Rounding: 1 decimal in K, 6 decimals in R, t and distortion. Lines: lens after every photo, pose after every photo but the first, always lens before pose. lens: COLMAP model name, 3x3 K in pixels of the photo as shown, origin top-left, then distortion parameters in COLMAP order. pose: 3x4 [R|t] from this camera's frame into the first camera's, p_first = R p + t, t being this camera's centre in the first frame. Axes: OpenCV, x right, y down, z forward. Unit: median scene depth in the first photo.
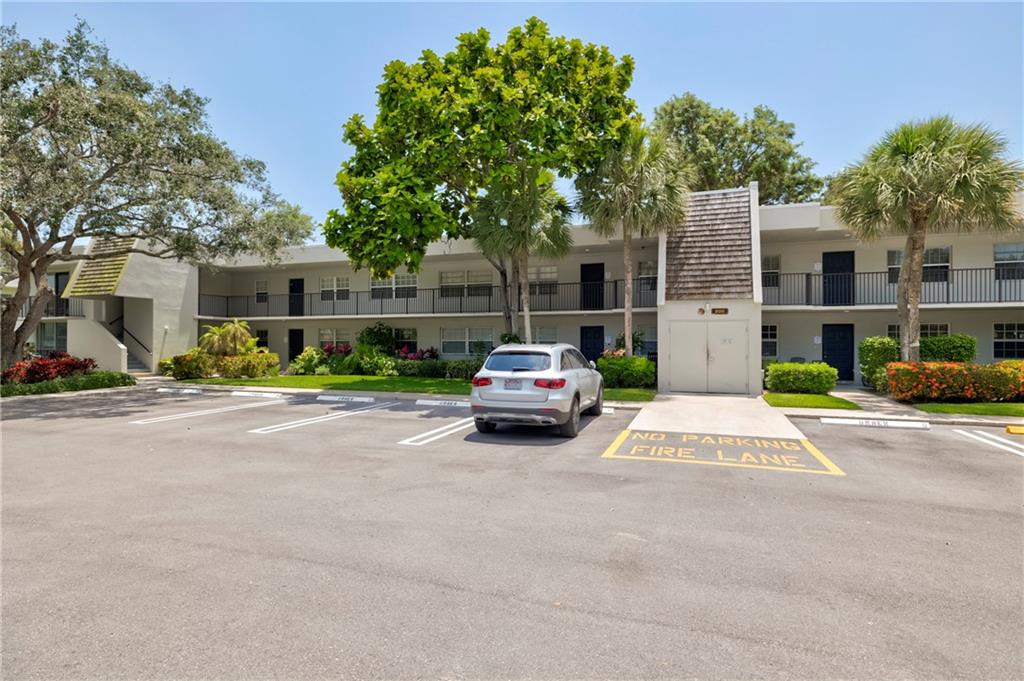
lens RADIAL K [[528.7, 0, 512.0], [0, 528.7, 340.5], [0, 0, 1]] dist [-0.003017, -0.000791]
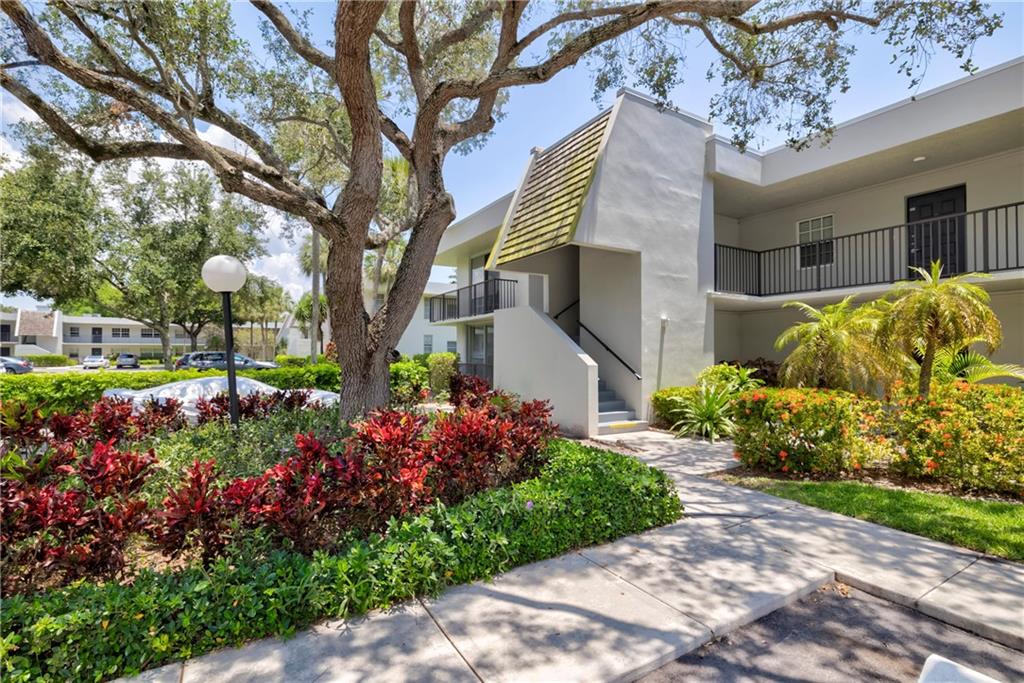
lens RADIAL K [[474.3, 0, 512.0], [0, 474.3, 341.5], [0, 0, 1]] dist [-0.001059, -0.000033]
pose [[0.775353, -0.012826, -0.631398, -0.509800], [0.002244, 0.999843, -0.017555, 0.002128], [0.631524, 0.012194, 0.775260, 0.620491]]
